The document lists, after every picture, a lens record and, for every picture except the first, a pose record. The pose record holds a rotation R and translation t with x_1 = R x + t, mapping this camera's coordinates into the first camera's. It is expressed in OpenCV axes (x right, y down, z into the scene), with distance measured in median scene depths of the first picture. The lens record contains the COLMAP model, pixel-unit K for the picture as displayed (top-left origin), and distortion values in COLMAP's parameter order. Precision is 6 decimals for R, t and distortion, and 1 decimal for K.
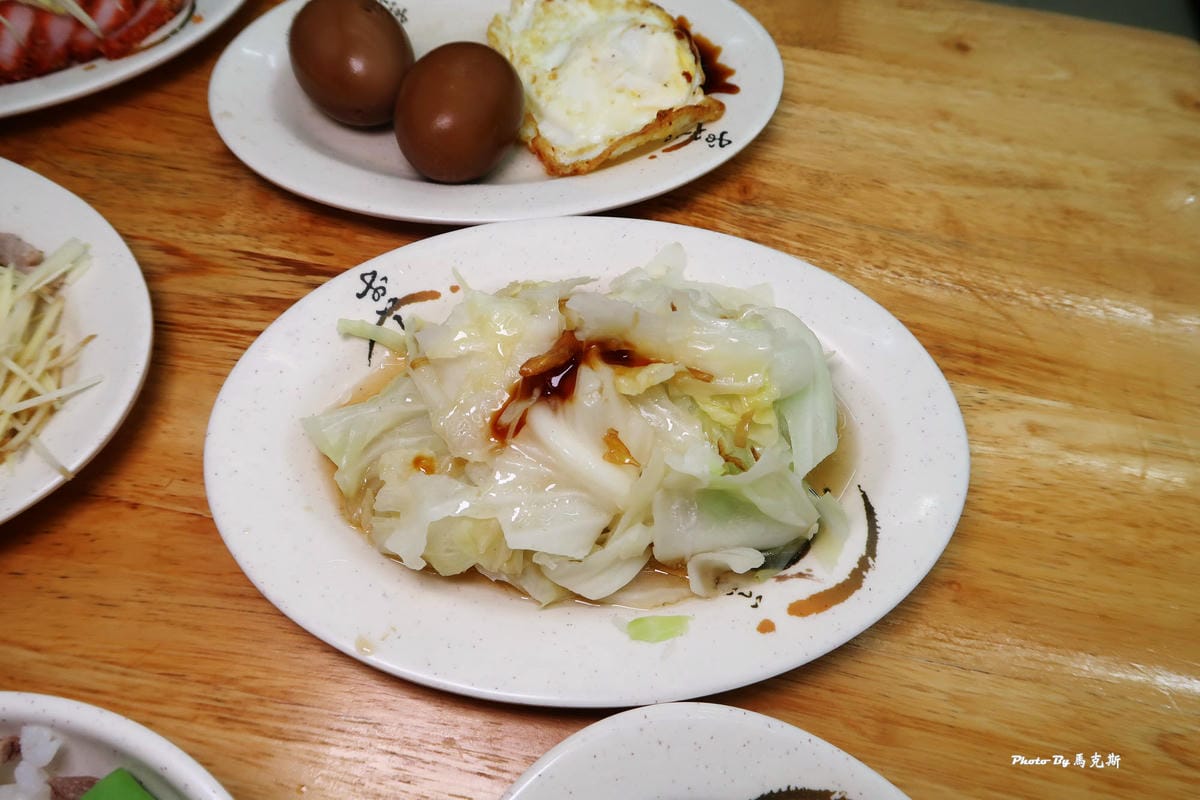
lens RADIAL K [[831.9, 0, 600.0], [0, 831.9, 400.0], [0, 0, 1]] dist [-0.036932, 0.004354]
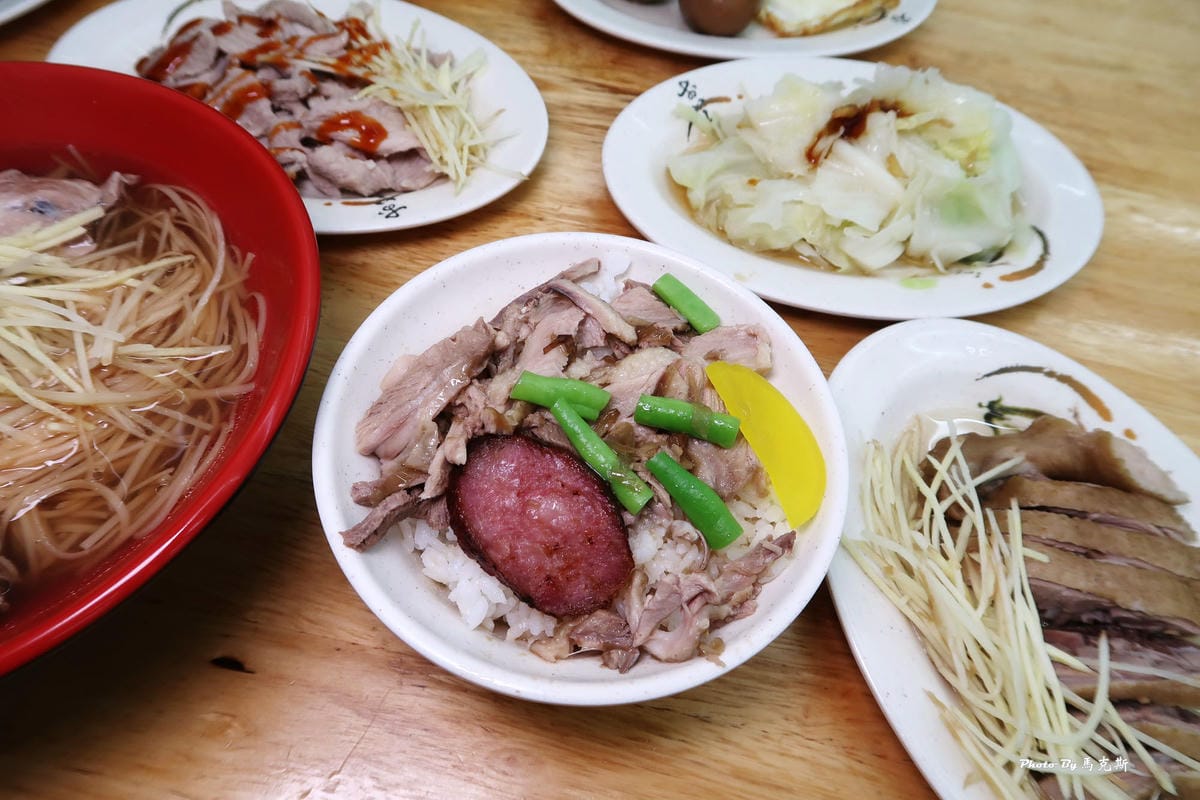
lens RADIAL K [[831.9, 0, 600.0], [0, 831.9, 400.0], [0, 0, 1]] dist [-0.036932, 0.004354]
pose [[0.999492, 0.019150, 0.025473, -0.453294], [-0.018235, 0.999197, -0.035678, 0.454249], [-0.026136, 0.035195, 0.999039, -0.409705]]
